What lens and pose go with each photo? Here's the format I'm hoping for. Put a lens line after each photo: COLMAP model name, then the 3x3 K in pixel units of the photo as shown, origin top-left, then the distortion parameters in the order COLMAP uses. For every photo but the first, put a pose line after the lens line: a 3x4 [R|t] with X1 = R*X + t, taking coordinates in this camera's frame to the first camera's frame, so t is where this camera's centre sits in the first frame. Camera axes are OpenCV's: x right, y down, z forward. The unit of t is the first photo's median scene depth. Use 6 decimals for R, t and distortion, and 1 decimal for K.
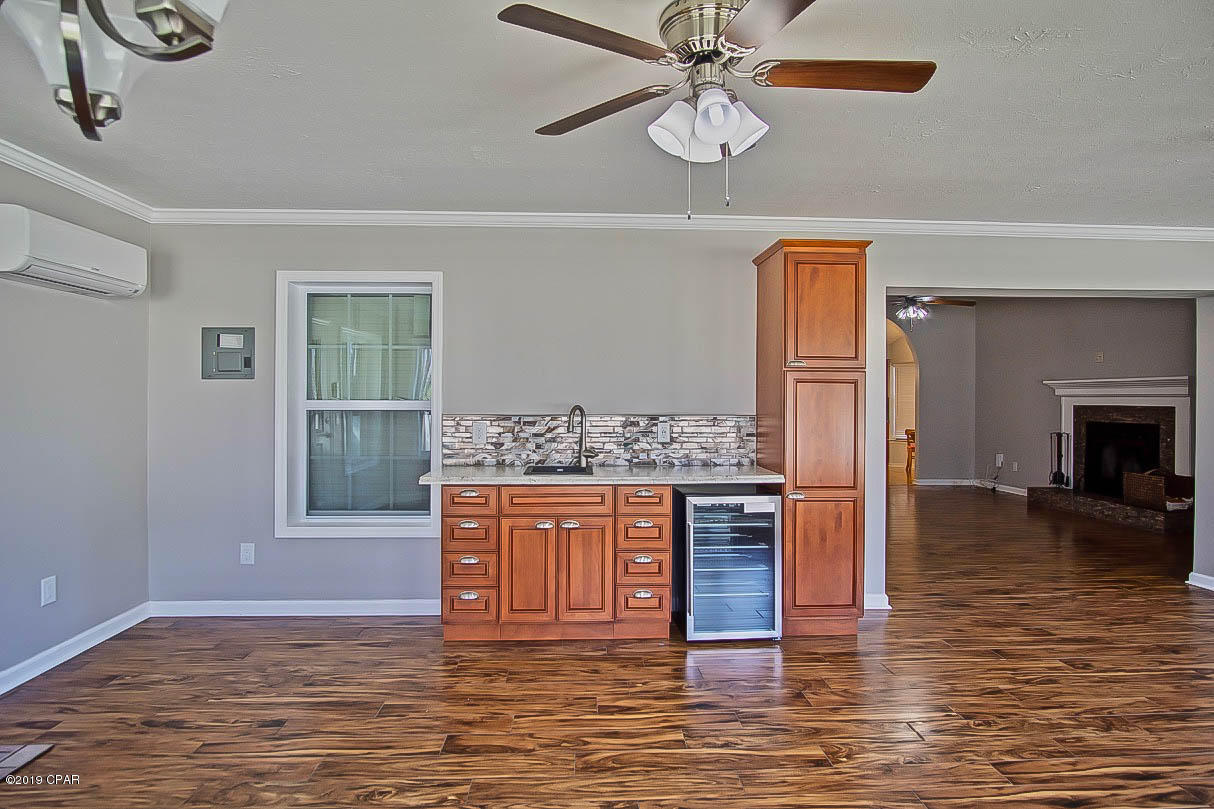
lens RADIAL K [[651.3, 0, 605.4], [0, 651.3, 396.4], [0, 0, 1]] dist [-0.022627, 0.003524]
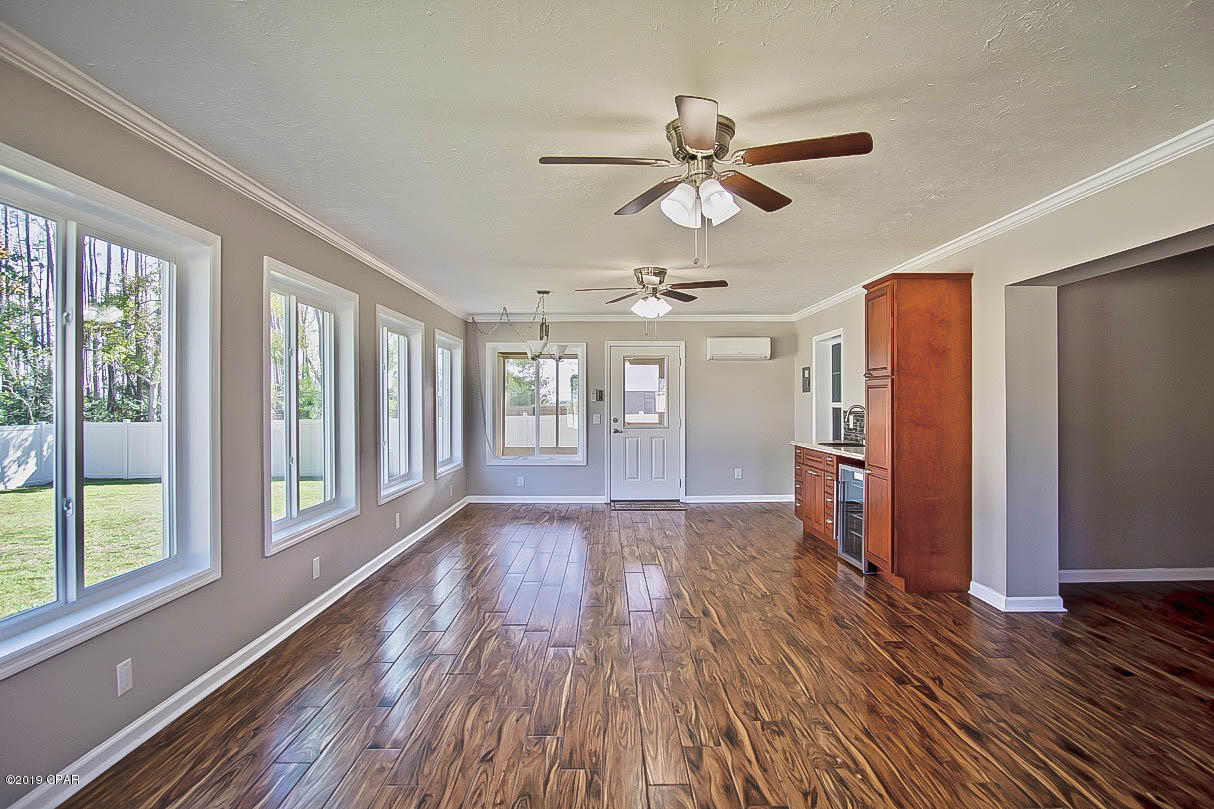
lens RADIAL K [[651.3, 0, 605.4], [0, 651.3, 396.4], [0, 0, 1]] dist [-0.022627, 0.003524]
pose [[-0.047197, -0.010447, -0.998831, 1.686971], [0.004450, 0.999933, -0.010669, 0.010235], [0.998876, -0.004948, -0.047147, 0.516774]]
